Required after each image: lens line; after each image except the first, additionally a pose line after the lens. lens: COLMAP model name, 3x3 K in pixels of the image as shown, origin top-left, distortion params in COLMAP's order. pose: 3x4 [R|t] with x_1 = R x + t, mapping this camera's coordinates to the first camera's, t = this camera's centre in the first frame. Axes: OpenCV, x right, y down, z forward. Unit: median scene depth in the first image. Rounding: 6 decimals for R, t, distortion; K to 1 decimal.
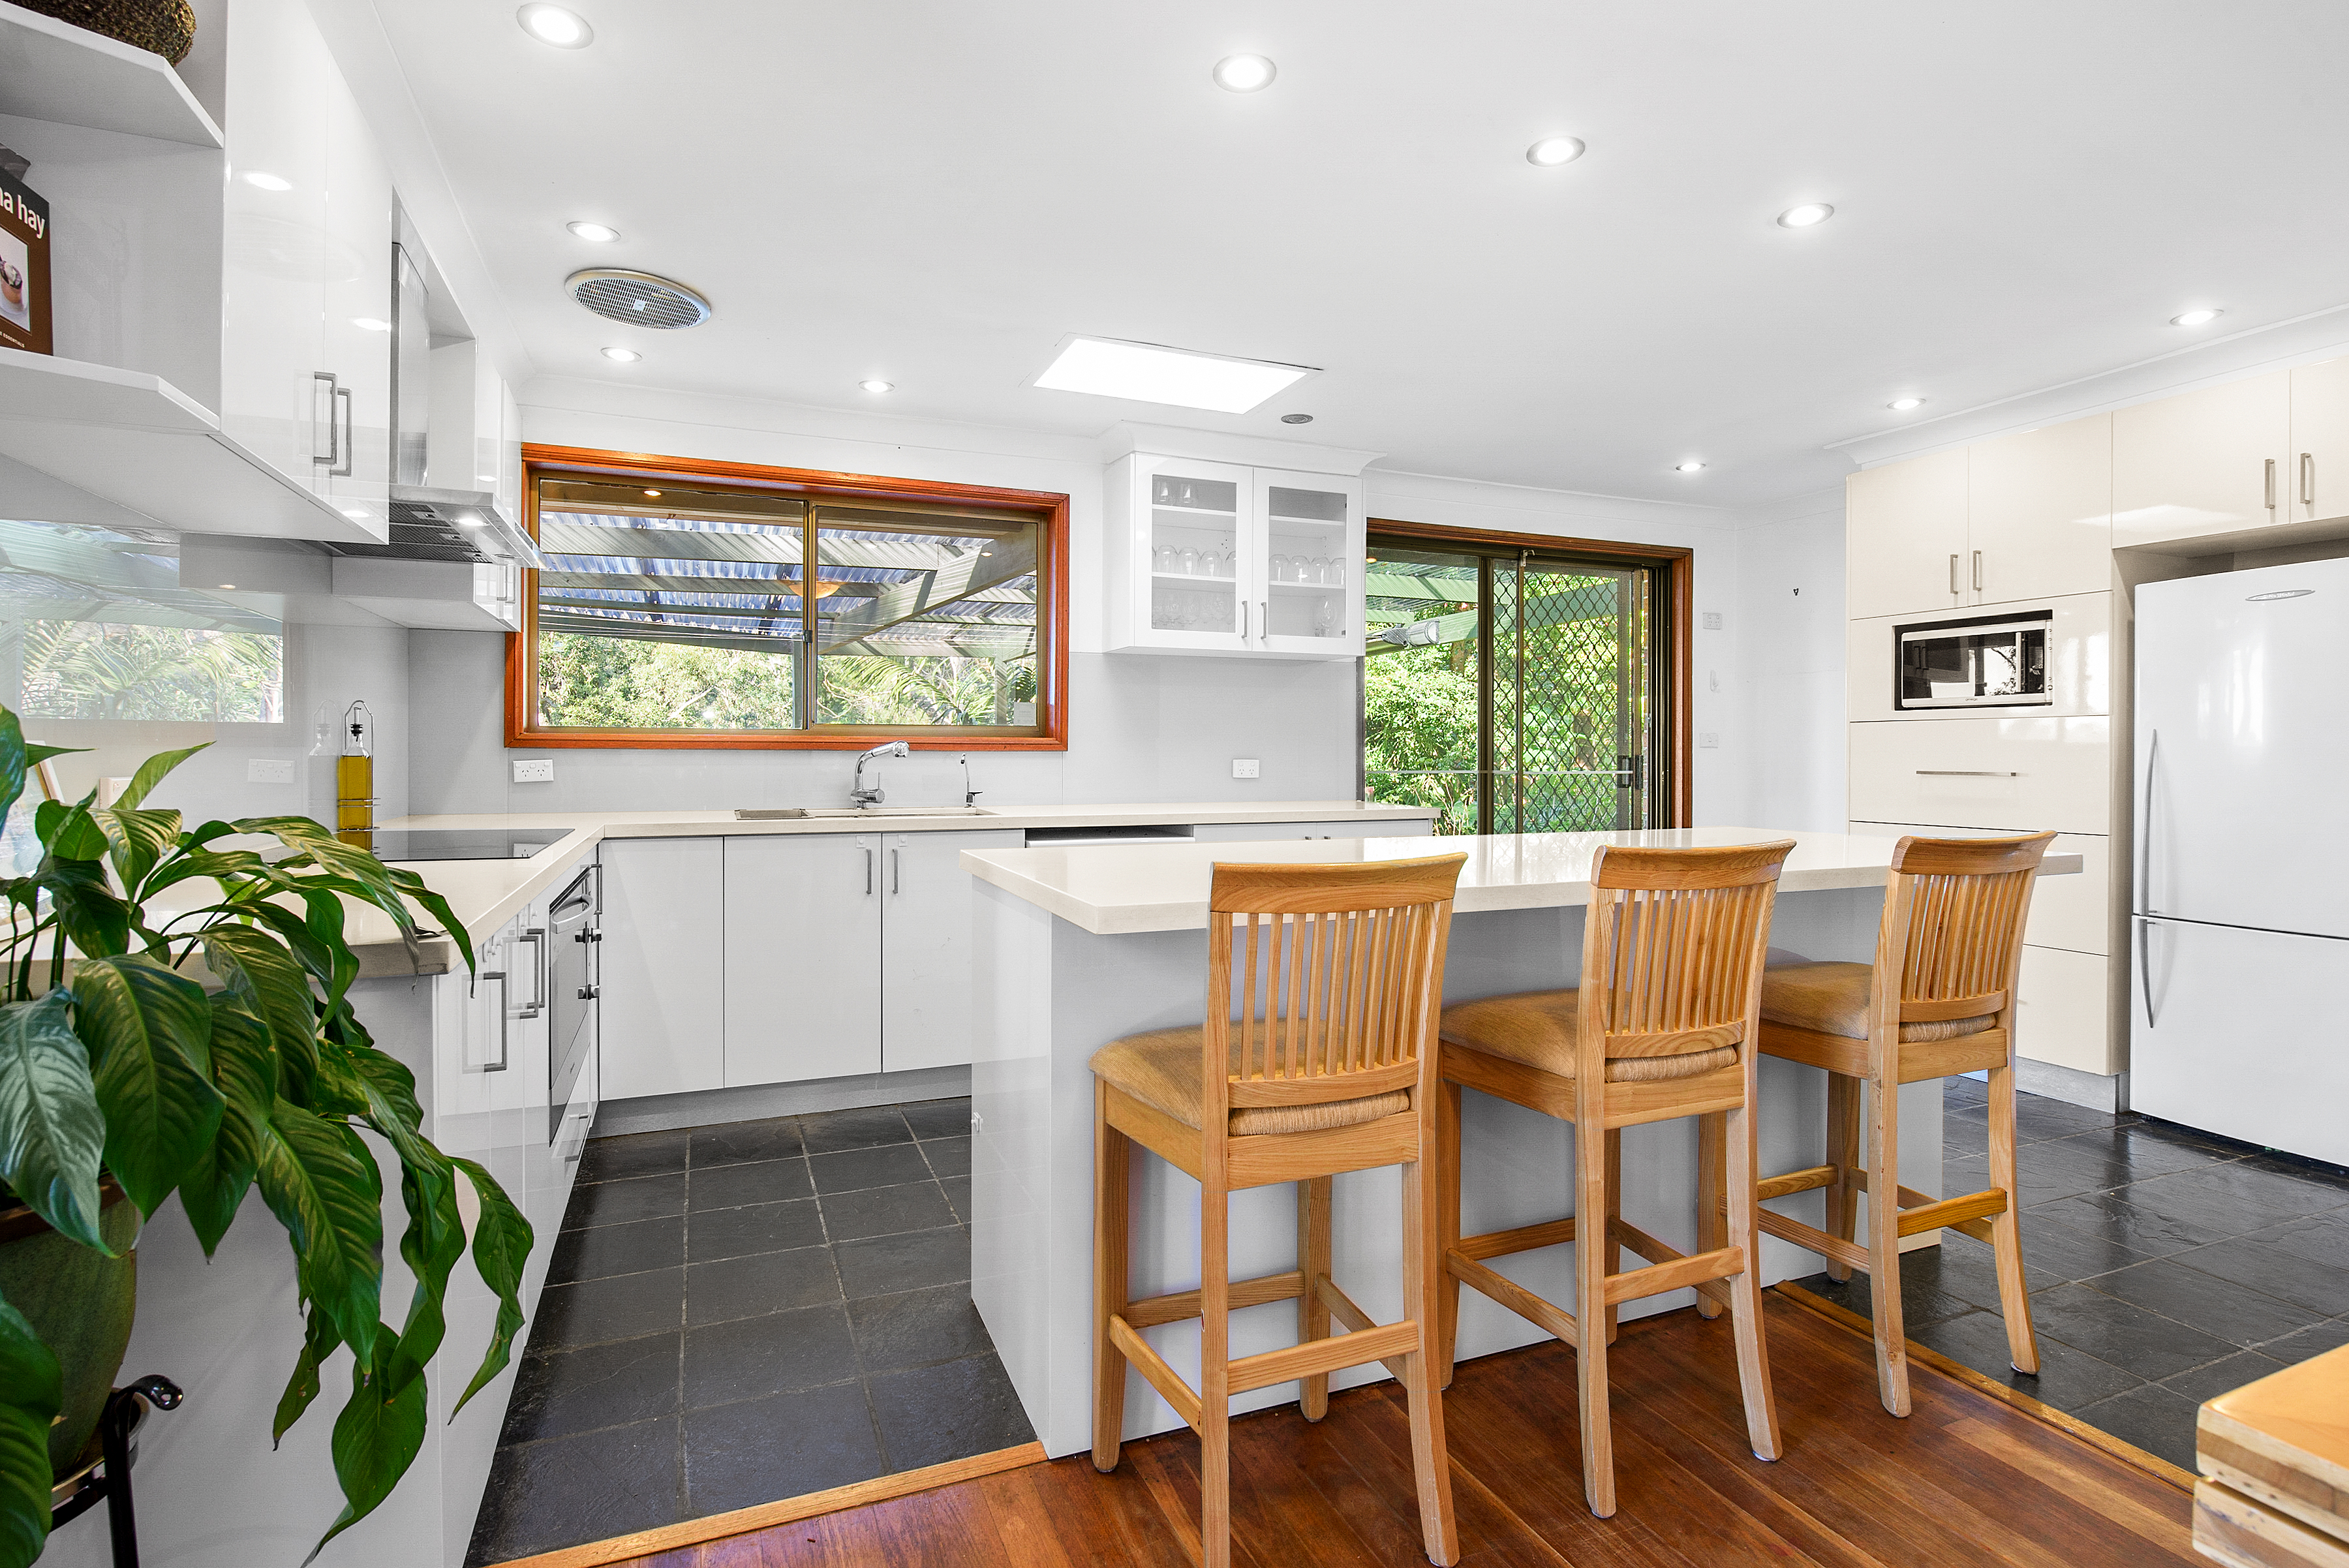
lens RADIAL K [[1164.4, 0, 1222.8], [0, 1164.4, 769.3], [0, 0, 1]] dist [-0.006572, -0.002712]
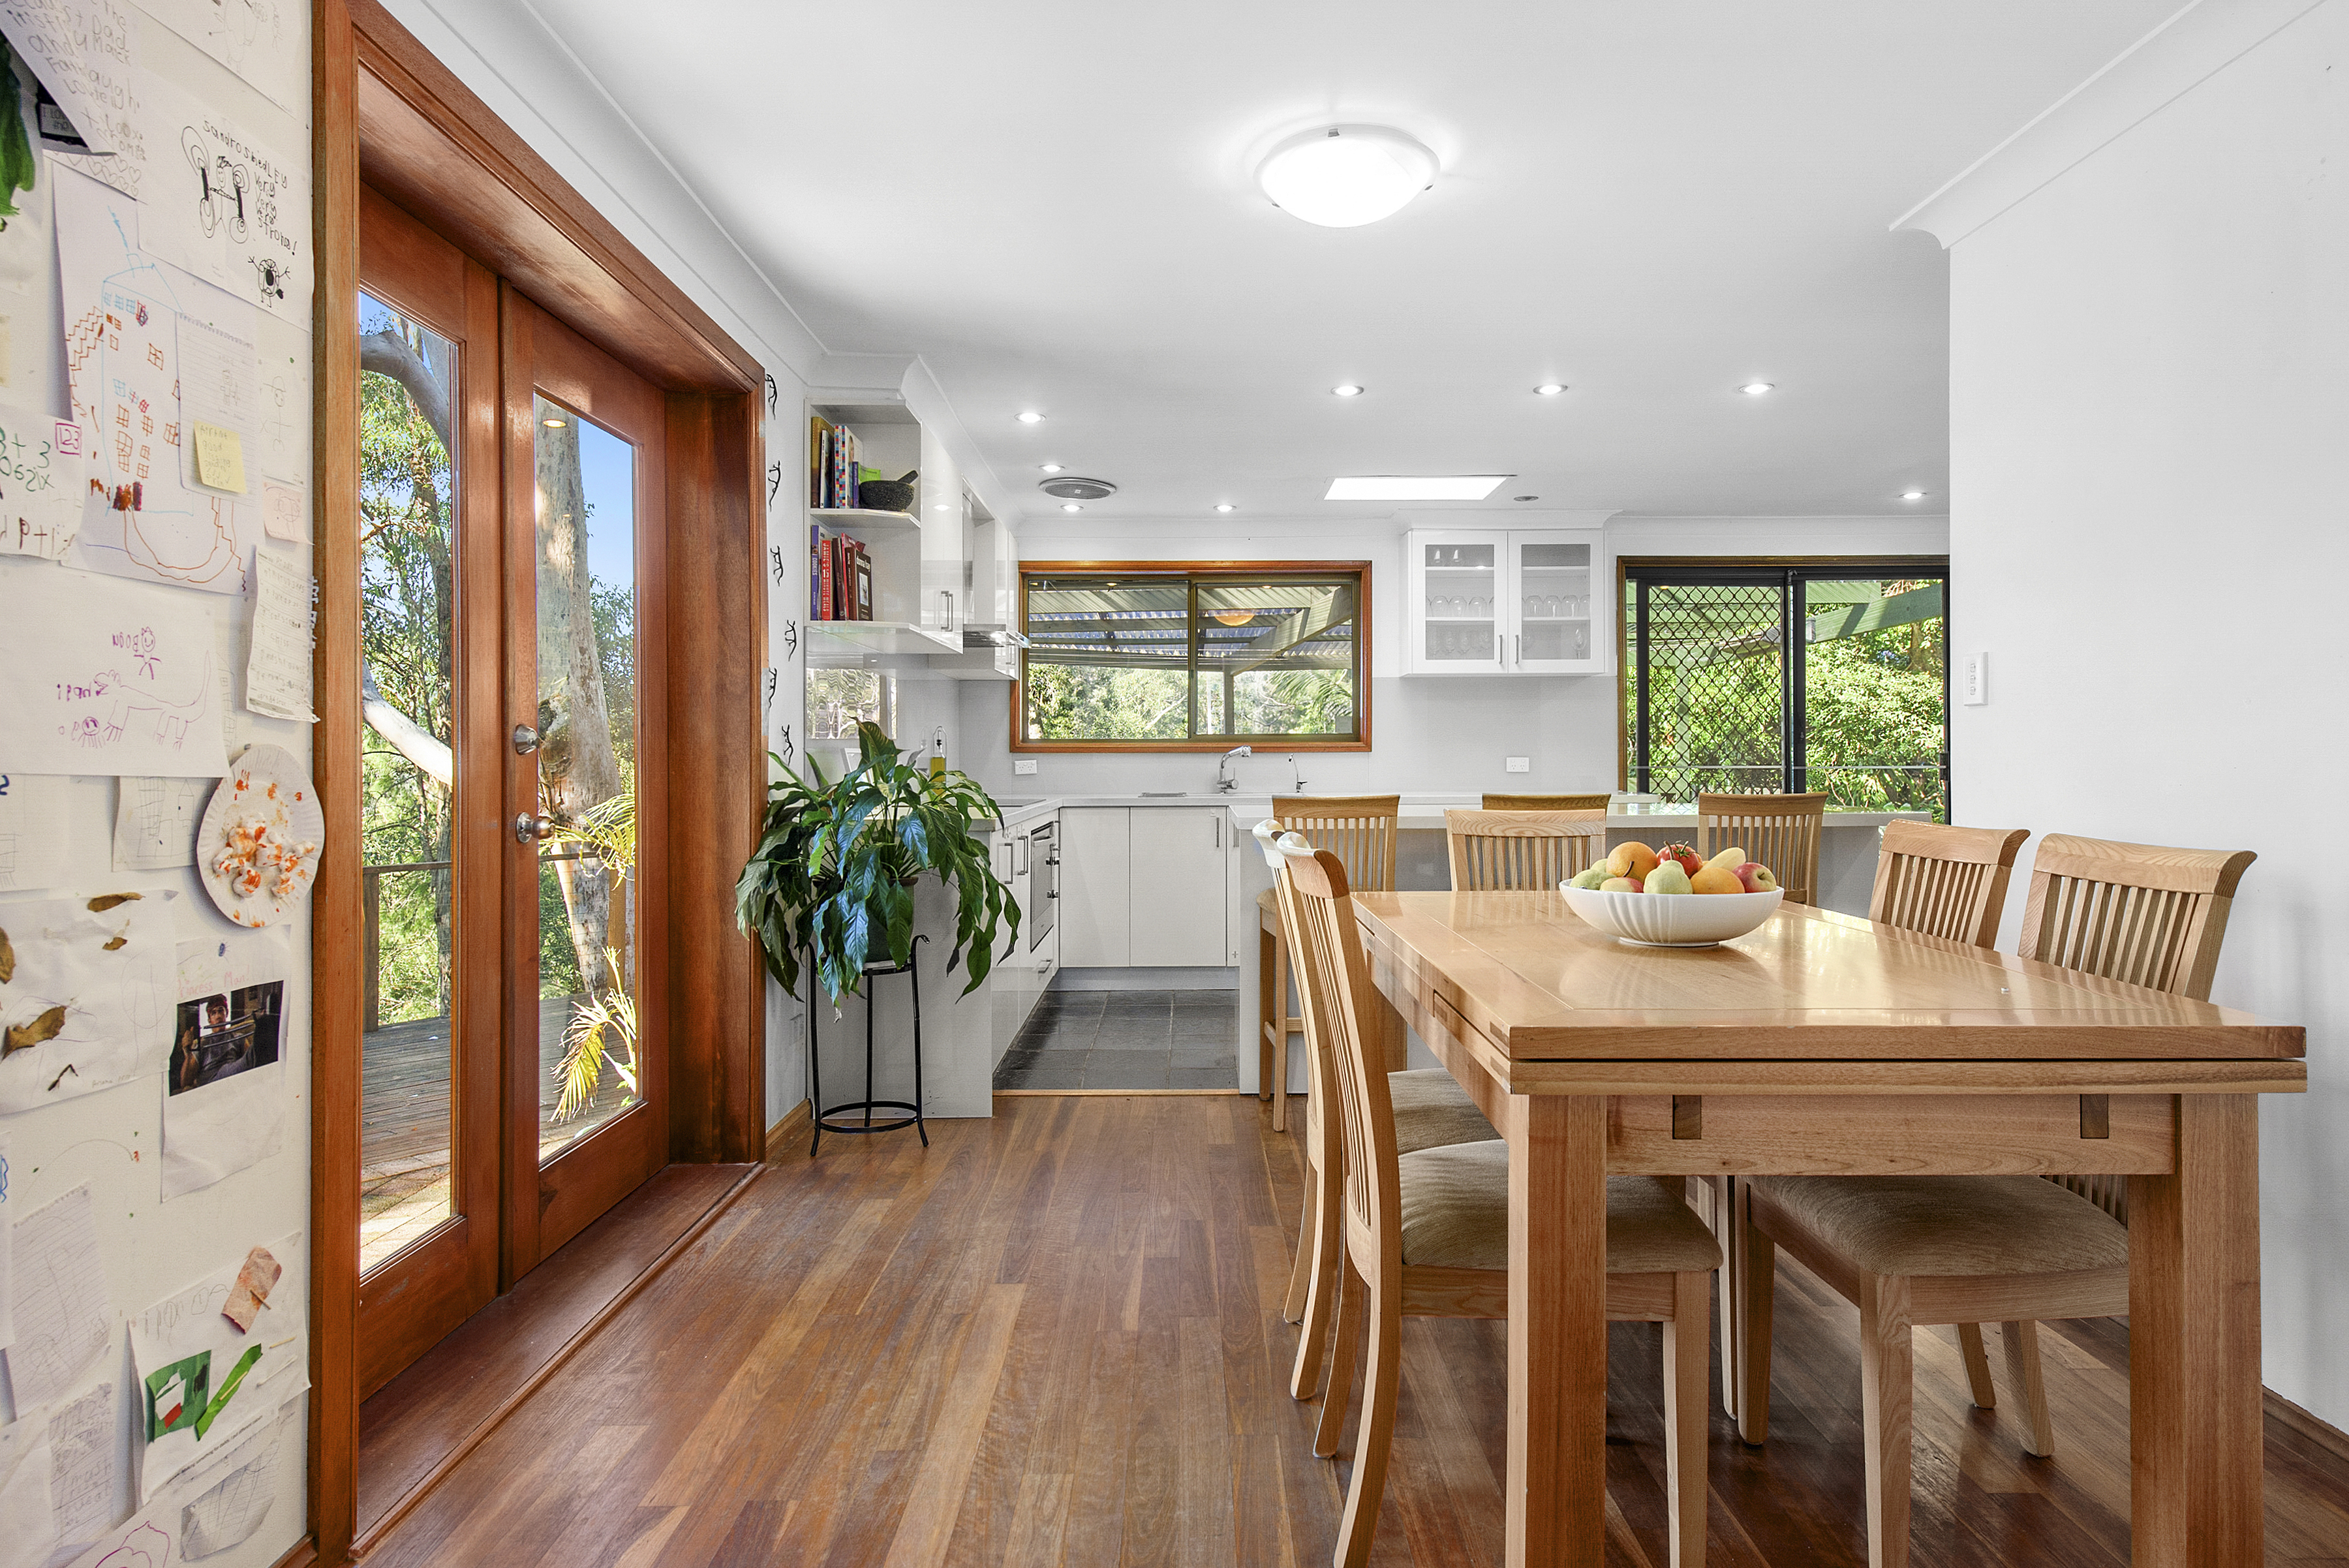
lens RADIAL K [[1322.3, 0, 1174.6], [0, 1322.3, 772.2], [0, 0, 1]] dist [-0.000894, -0.000242]
pose [[0.909878, -0.002870, -0.414865, 0.304489], [0.001268, 0.999991, -0.004136, 0.014314], [0.414873, 0.003238, 0.909873, -0.499727]]
